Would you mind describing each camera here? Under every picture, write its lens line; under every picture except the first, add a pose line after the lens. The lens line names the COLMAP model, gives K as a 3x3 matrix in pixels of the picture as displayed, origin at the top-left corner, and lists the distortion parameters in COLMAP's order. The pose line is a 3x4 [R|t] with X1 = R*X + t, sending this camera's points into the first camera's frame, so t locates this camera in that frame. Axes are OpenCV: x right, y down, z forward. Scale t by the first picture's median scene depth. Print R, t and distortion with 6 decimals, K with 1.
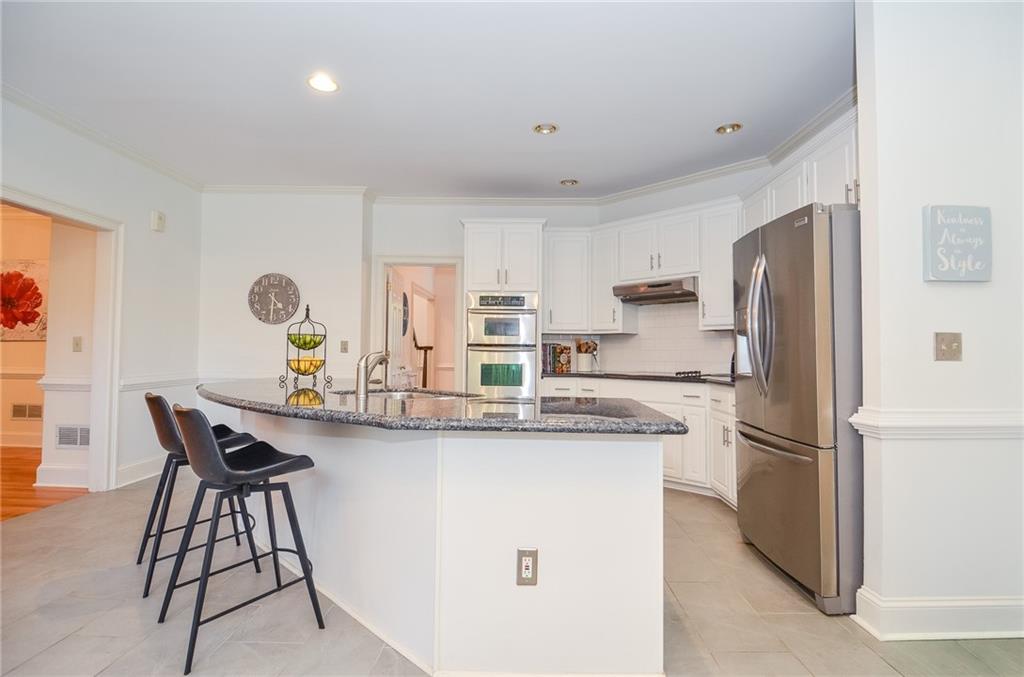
lens RADIAL K [[534.8, 0, 513.4], [0, 534.8, 341.0], [0, 0, 1]] dist [-0.008273, -0.002186]
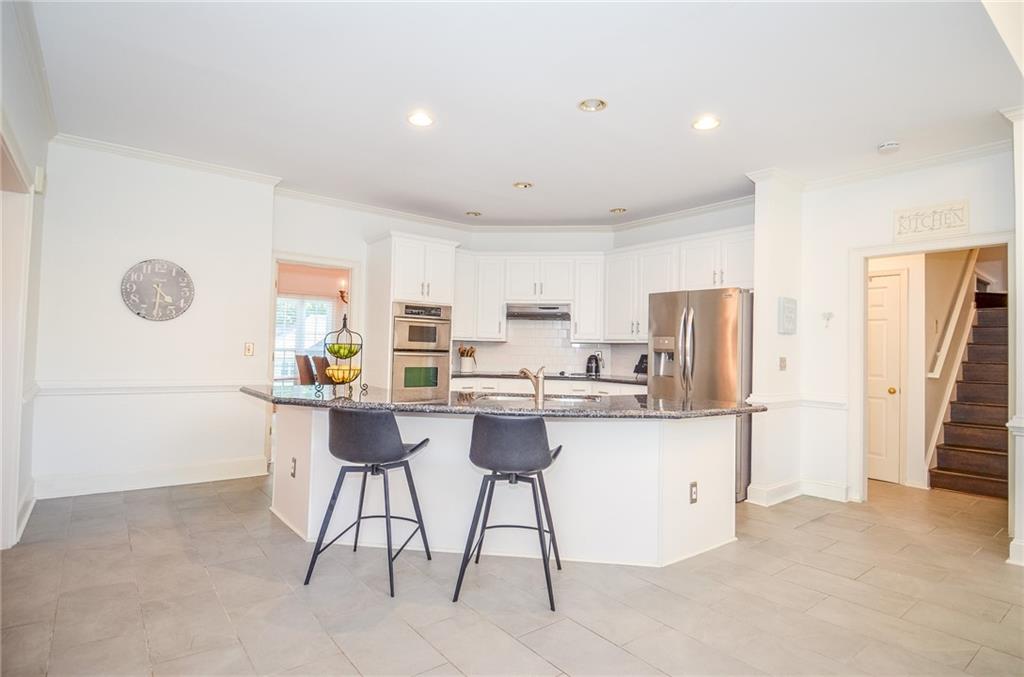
lens RADIAL K [[534.8, 0, 532.3], [0, 534.8, 335.5], [0, 0, 1]] dist [-0.008273, -0.002186]
pose [[0.773688, 0.028204, 0.632938, -0.549907], [-0.032294, 0.999466, -0.005062, -0.025037], [-0.632743, -0.016524, 0.774186, -0.006594]]
